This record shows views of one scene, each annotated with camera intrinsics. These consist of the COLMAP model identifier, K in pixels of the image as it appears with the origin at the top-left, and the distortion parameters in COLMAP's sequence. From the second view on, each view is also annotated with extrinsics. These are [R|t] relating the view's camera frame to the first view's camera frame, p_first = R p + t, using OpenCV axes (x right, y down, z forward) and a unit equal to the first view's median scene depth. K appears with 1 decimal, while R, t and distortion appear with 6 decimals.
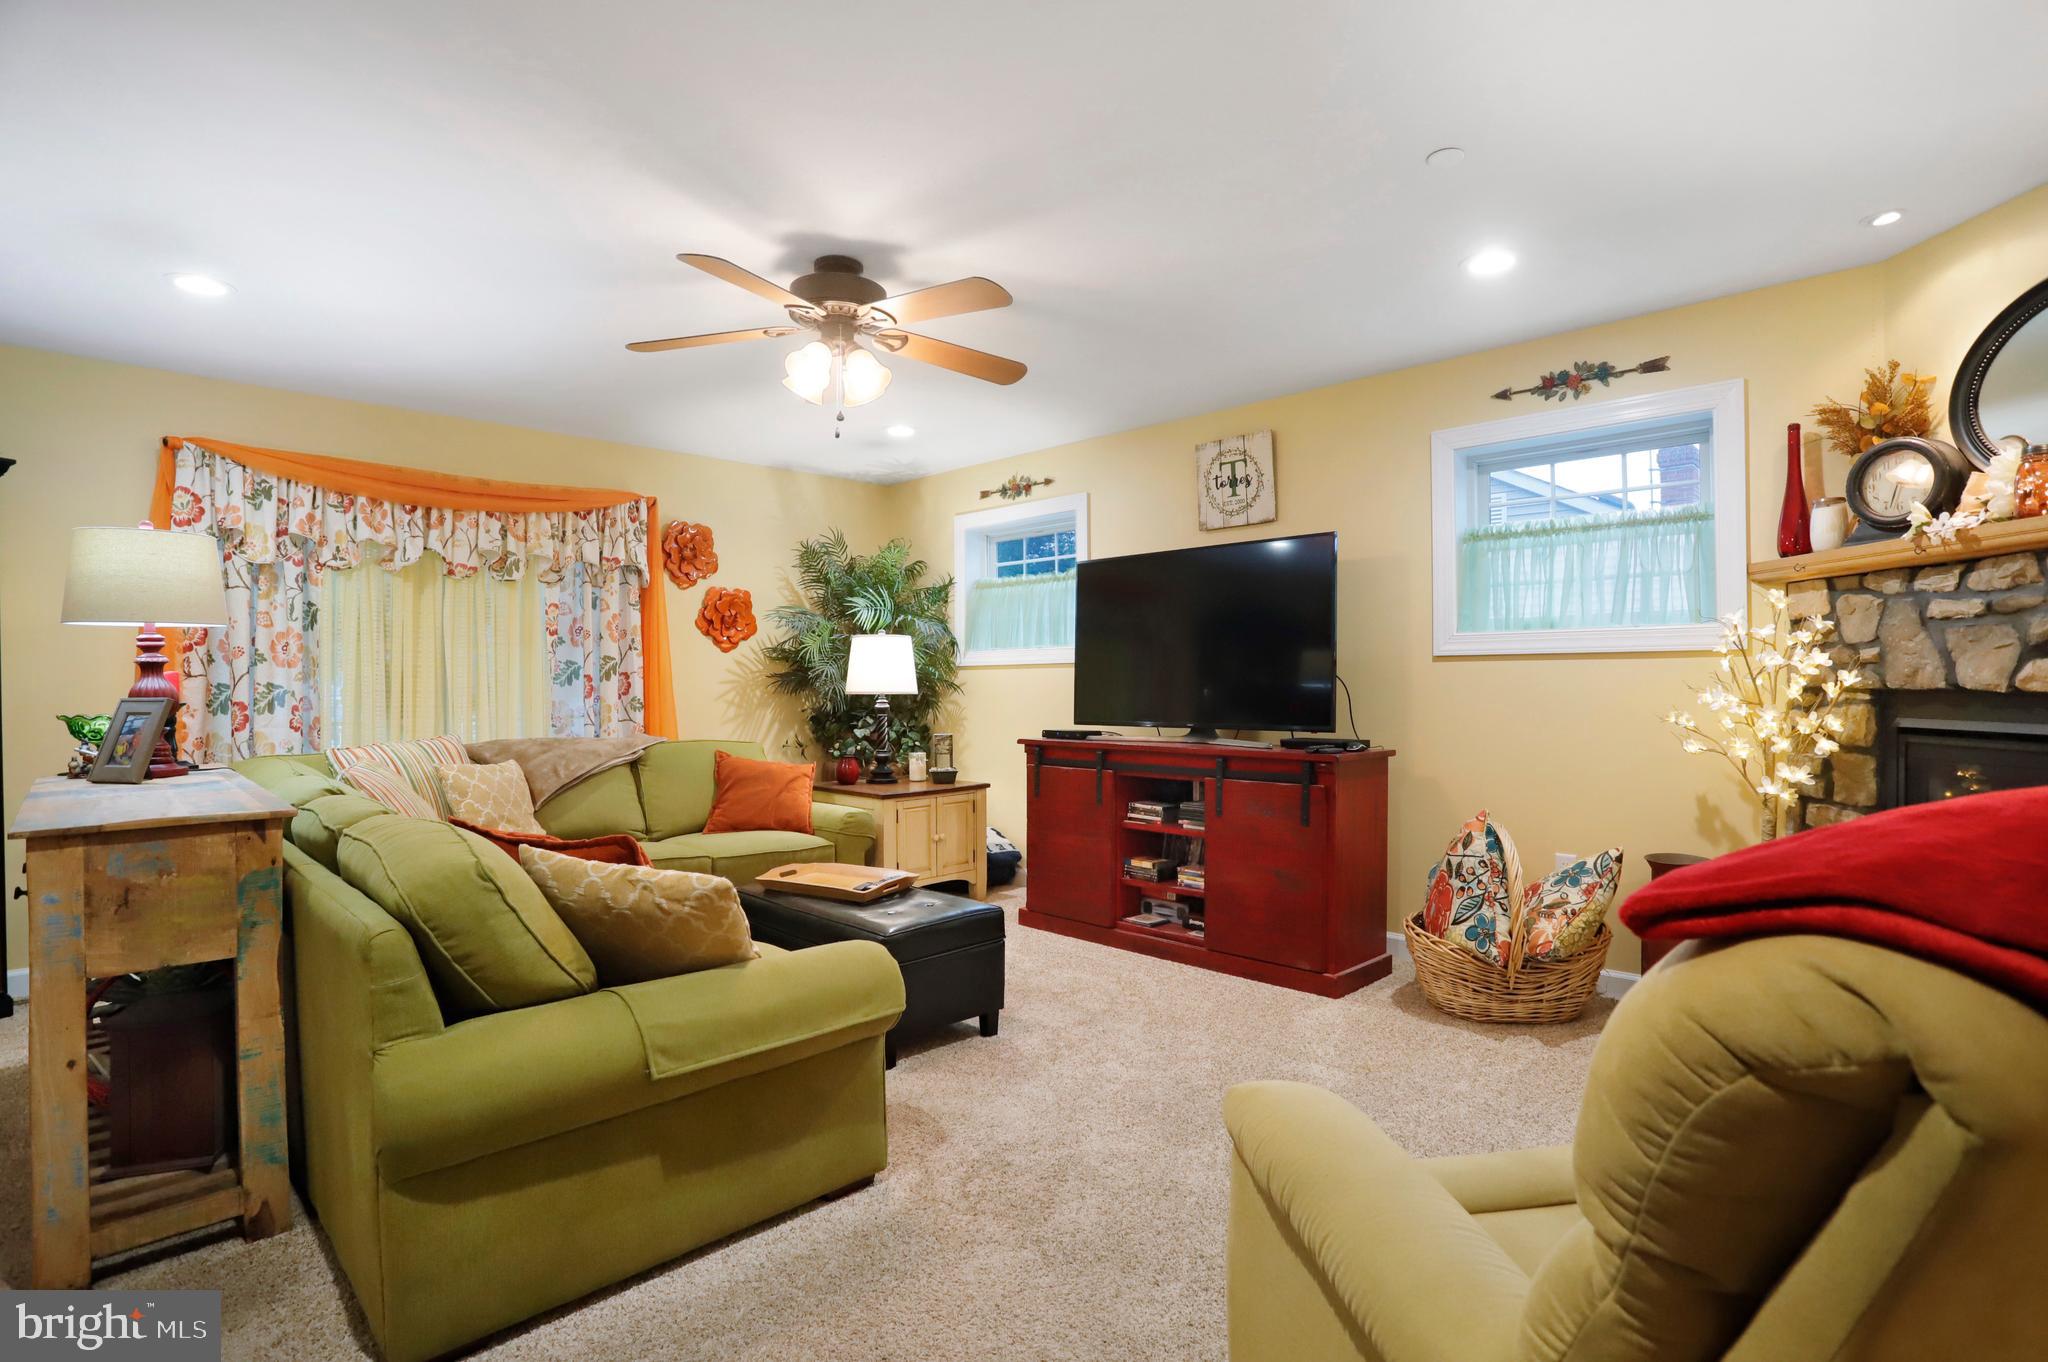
lens RADIAL K [[1002.5, 0, 1029.3], [0, 1002.5, 685.9], [0, 0, 1]] dist [-0.065981, 0.030782]
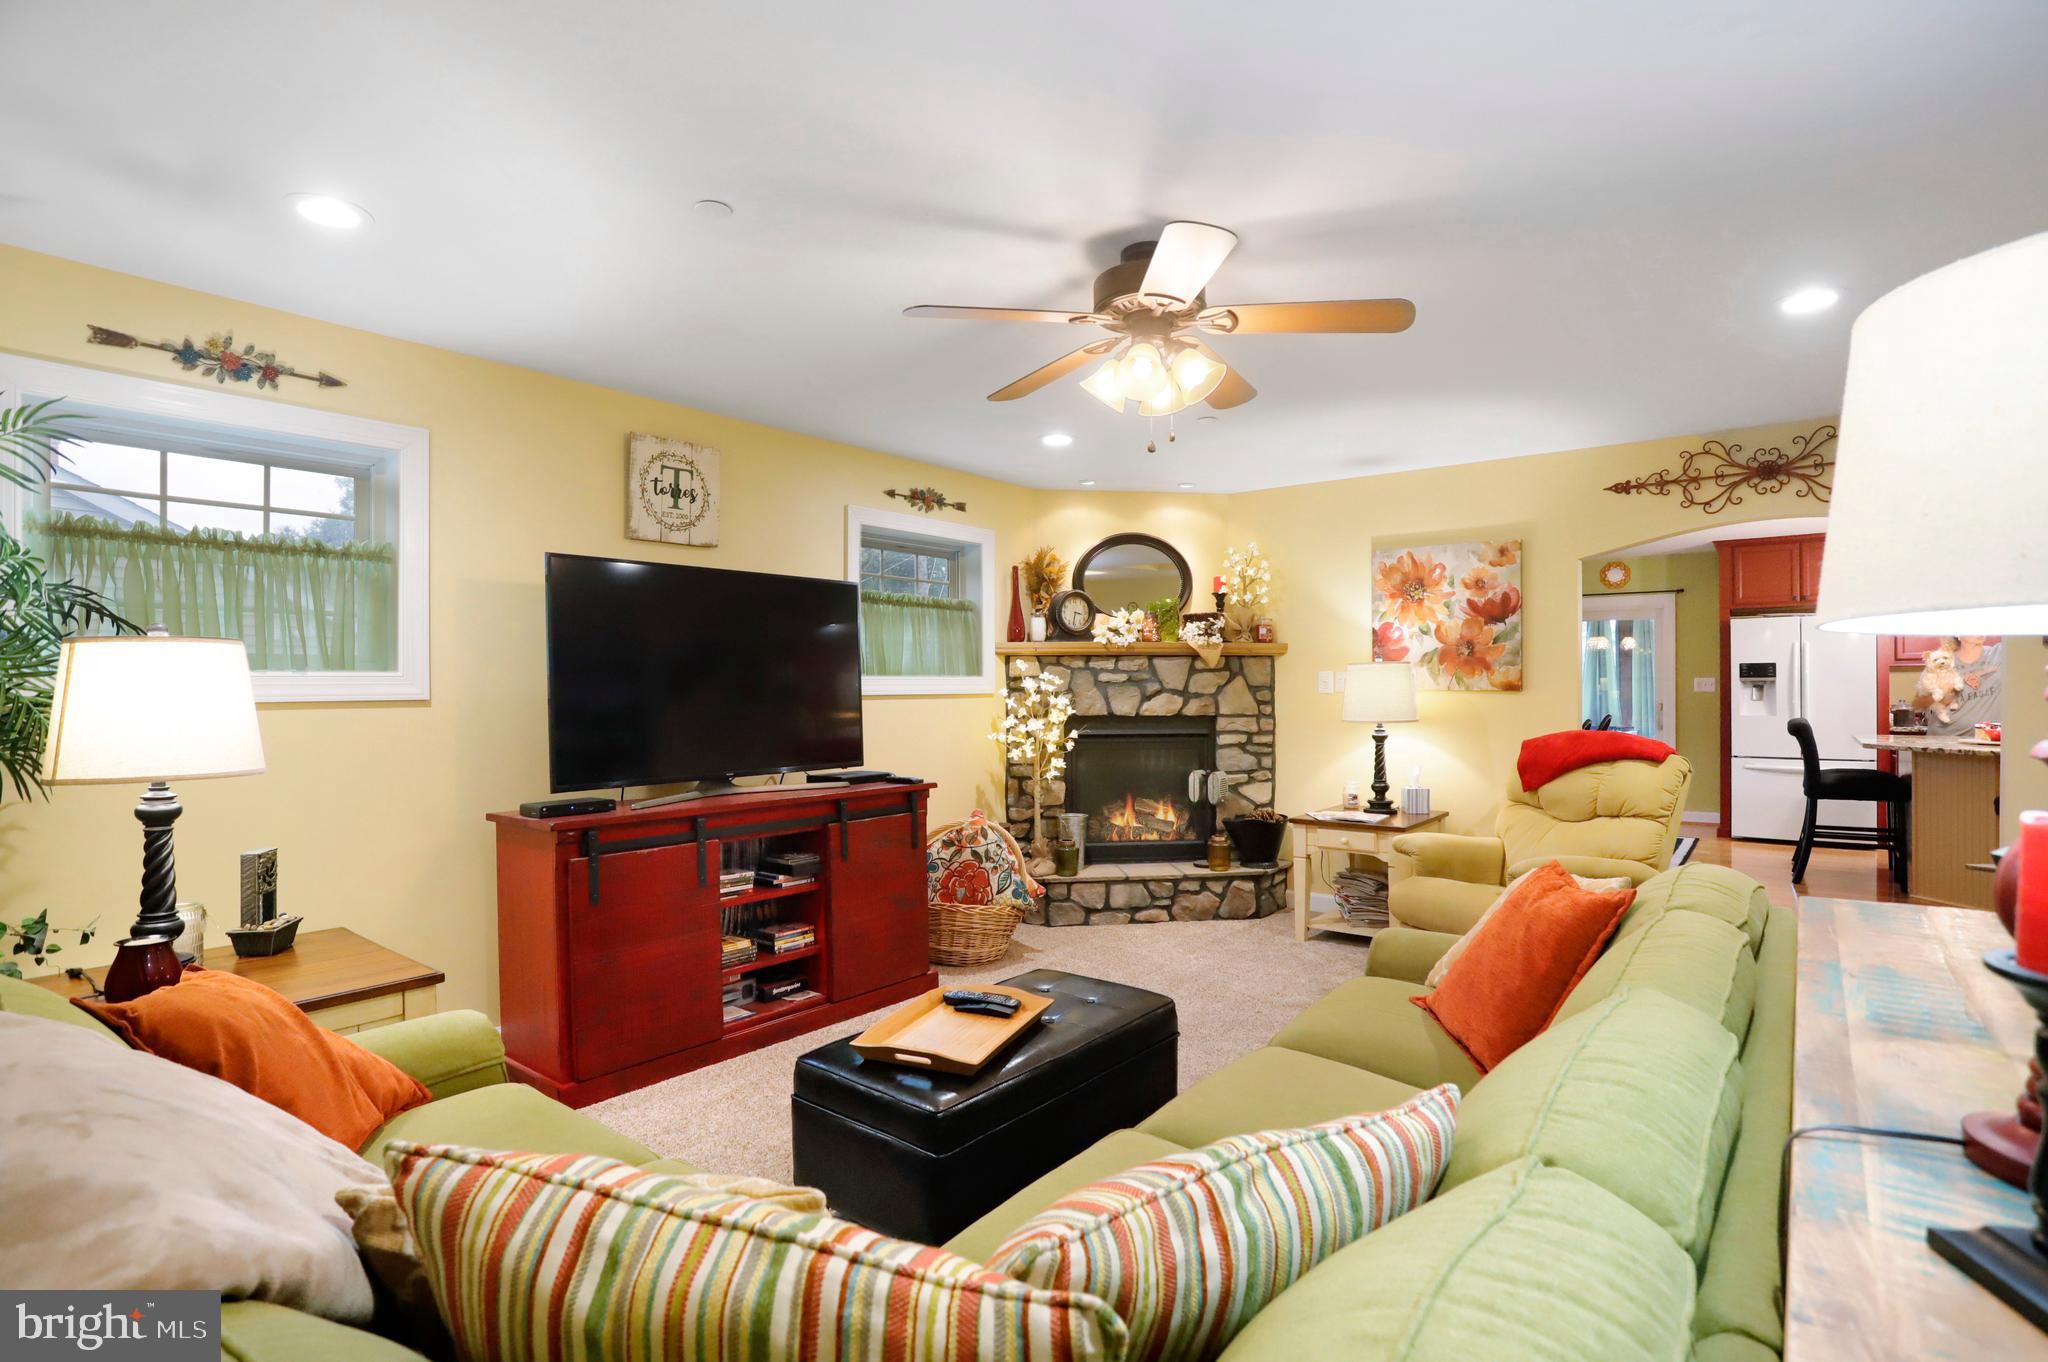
lens RADIAL K [[1033.9, 0, 1024.0], [0, 1033.9, 681.0], [0, 0, 1]] dist [-0.056753, 0.033370]
pose [[-0.120303, 0.009183, 0.992695, -0.852494], [0.008806, 0.999928, -0.008183, -0.036434], [-0.992698, 0.007758, -0.120375, 0.964992]]
